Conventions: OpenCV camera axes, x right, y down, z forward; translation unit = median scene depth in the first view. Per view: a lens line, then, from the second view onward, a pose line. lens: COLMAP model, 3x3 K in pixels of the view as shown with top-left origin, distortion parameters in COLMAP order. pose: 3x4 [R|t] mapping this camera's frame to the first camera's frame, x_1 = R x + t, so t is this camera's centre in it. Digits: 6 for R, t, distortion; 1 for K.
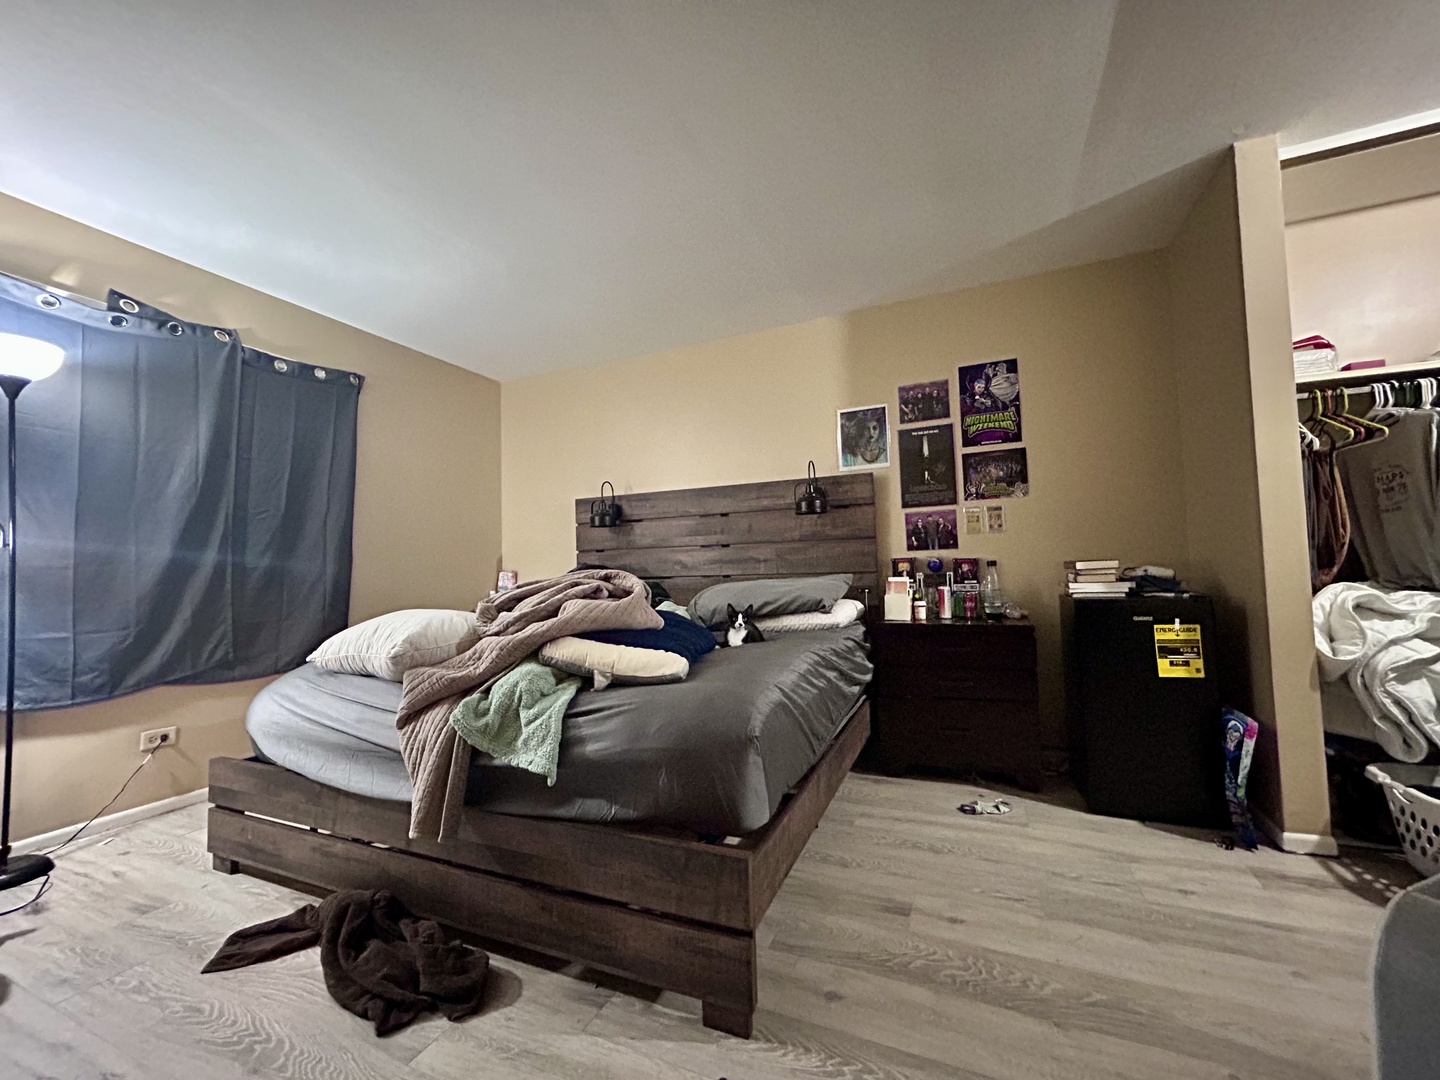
lens RADIAL K [[582.3, 0, 717.0], [0, 582.3, 542.8], [0, 0, 1]] dist [-0.000093, 0.000014]
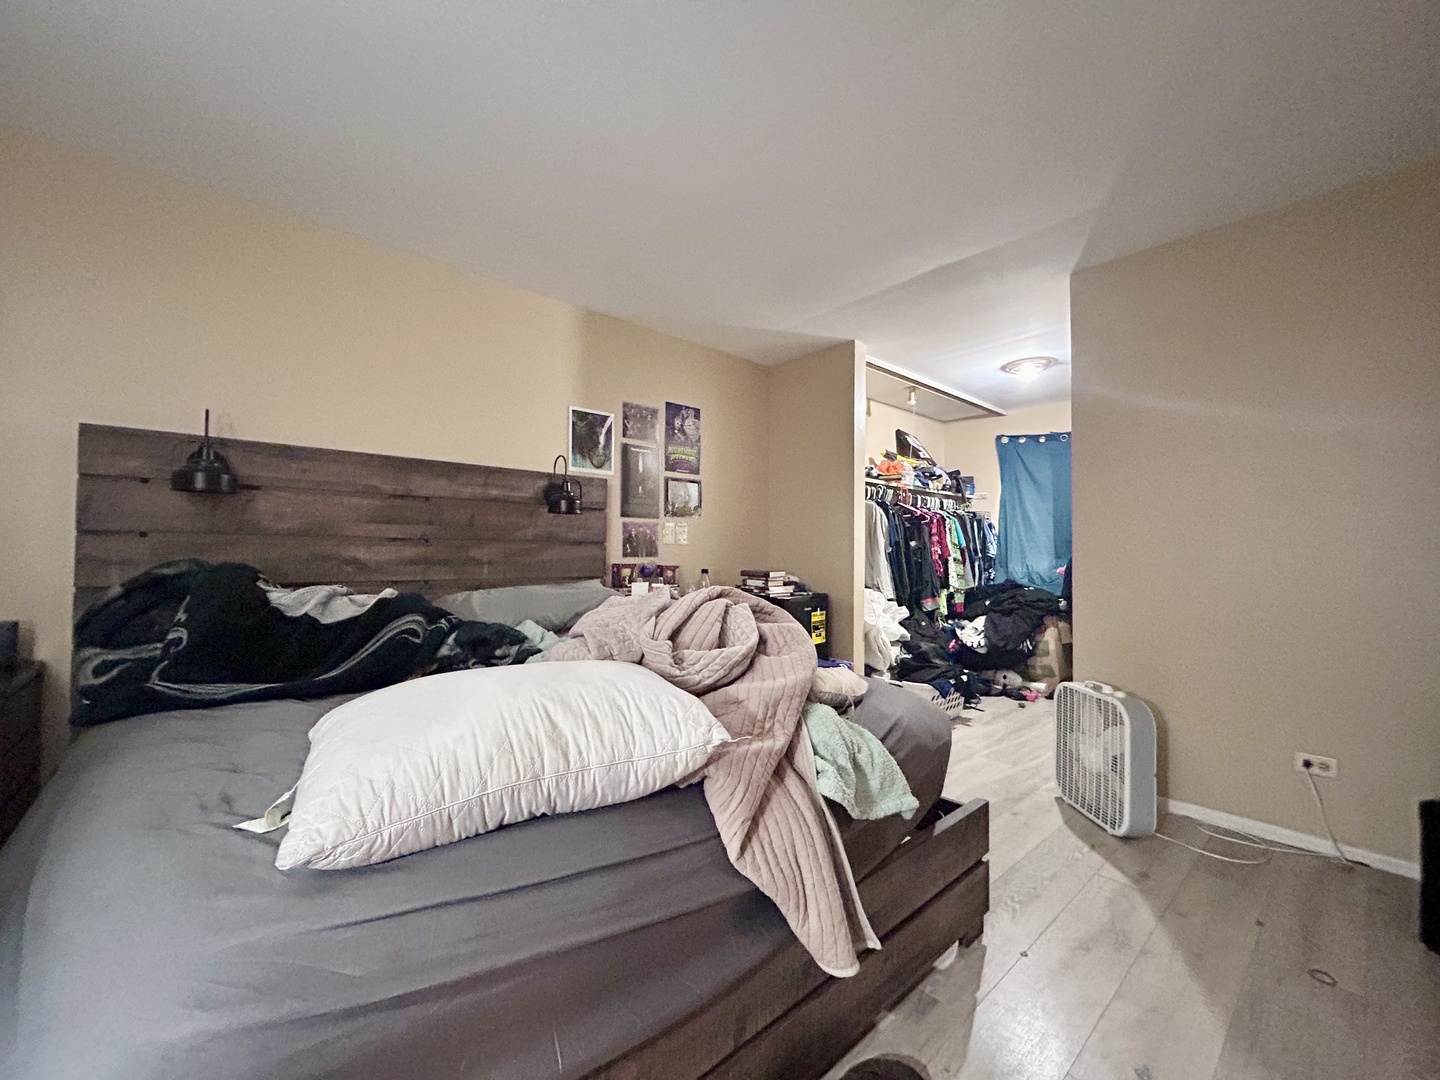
lens RADIAL K [[582.3, 0, 720.6], [0, 582.3, 545.3], [0, 0, 1]] dist [-0.000093, 0.000014]
pose [[0.415178, 0.047767, 0.908485, -0.561326], [-0.060158, 0.997876, -0.024975, 0.007585], [-0.907749, -0.044284, 0.417170, 0.389718]]
